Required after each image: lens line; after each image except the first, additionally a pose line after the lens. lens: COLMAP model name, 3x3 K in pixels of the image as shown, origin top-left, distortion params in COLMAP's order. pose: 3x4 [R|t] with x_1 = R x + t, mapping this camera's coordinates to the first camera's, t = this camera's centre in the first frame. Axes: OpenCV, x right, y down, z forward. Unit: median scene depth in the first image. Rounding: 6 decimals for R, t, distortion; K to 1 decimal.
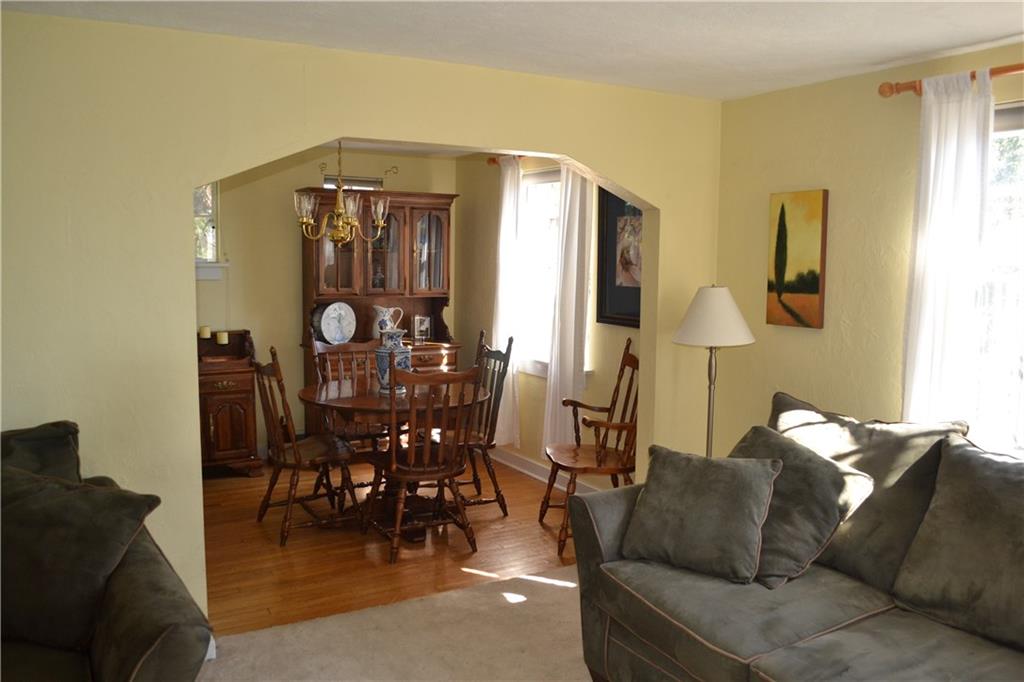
lens RADIAL K [[830.2, 0, 510.3], [0, 830.2, 346.5], [0, 0, 1]] dist [-0.069393, -0.003957]
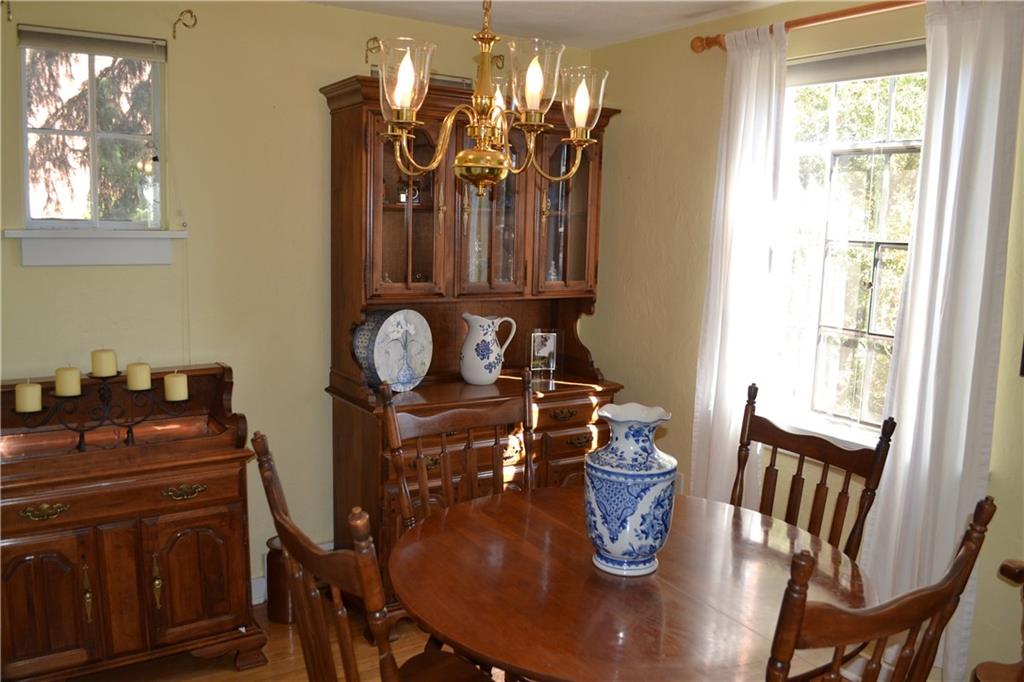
lens RADIAL K [[830.2, 0, 515.4], [0, 830.2, 342.8], [0, 0, 1]] dist [-0.069393, -0.003957]
pose [[0.996833, 0.004116, 0.079420, -0.280219], [-0.007092, 0.999282, 0.037220, -0.081736], [-0.079210, -0.037666, 0.996146, 0.748581]]
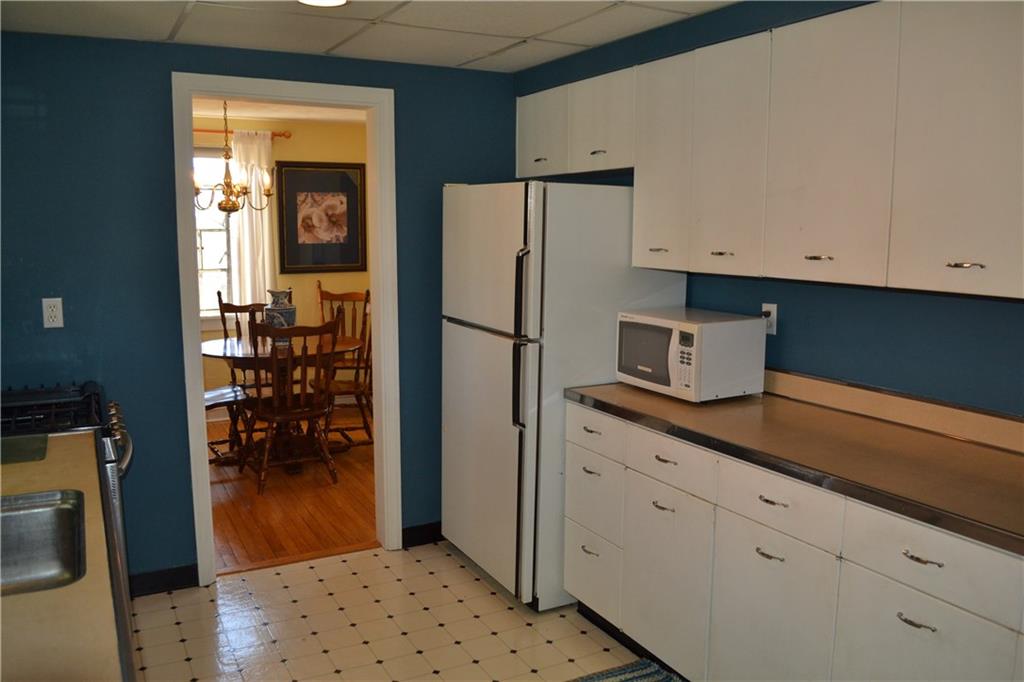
lens RADIAL K [[830.2, 0, 512.1], [0, 830.2, 341.7], [0, 0, 1]] dist [-0.069393, -0.003957]
pose [[0.043673, -0.154973, 0.986953, -1.531889], [0.113040, 0.982318, 0.149243, -0.099232], [-0.992630, 0.105047, 0.060419, 0.752005]]
